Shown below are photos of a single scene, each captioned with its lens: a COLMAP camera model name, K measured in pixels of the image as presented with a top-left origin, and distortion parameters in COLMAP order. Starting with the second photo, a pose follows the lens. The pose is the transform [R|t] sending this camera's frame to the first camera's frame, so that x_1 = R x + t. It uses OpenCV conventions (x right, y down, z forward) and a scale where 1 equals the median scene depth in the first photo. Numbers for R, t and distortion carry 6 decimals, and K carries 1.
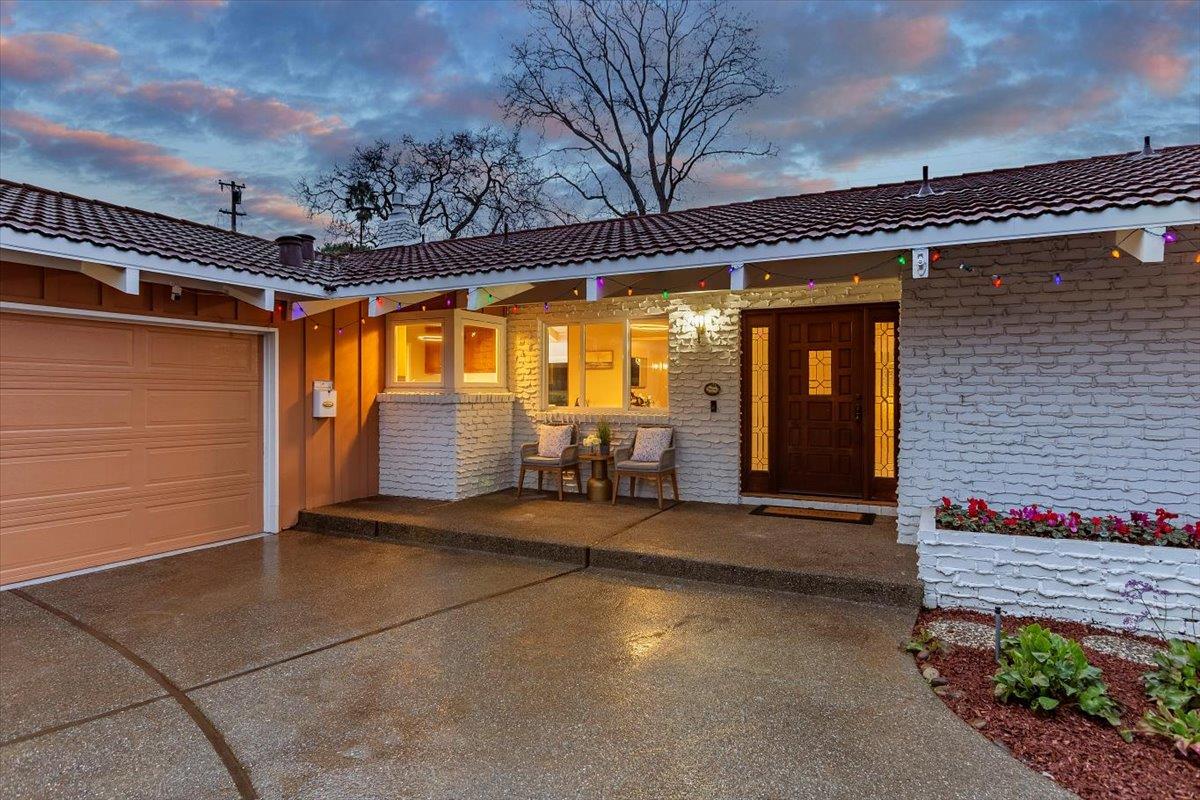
lens RADIAL K [[731.1, 0, 581.9], [0, 731.1, 372.2], [0, 0, 1]] dist [-0.012917, -0.000378]
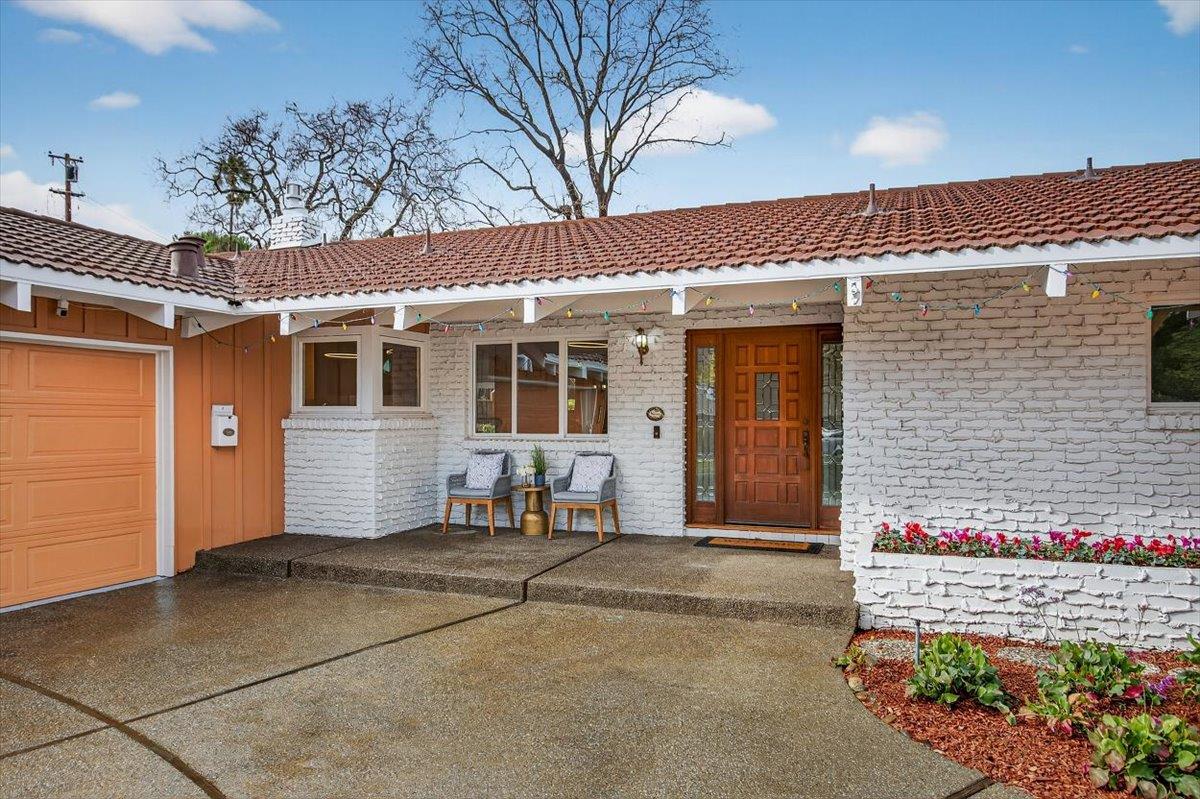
lens RADIAL K [[877.8, 0, 605.5], [0, 877.8, 400.3], [0, 0, 1]] dist [-0.017910, 0.000280]
pose [[0.993287, 0.000133, 0.115673, -0.015566], [-0.001223, 0.999956, 0.009350, -0.004782], [-0.115666, -0.009428, 0.993243, -0.111175]]
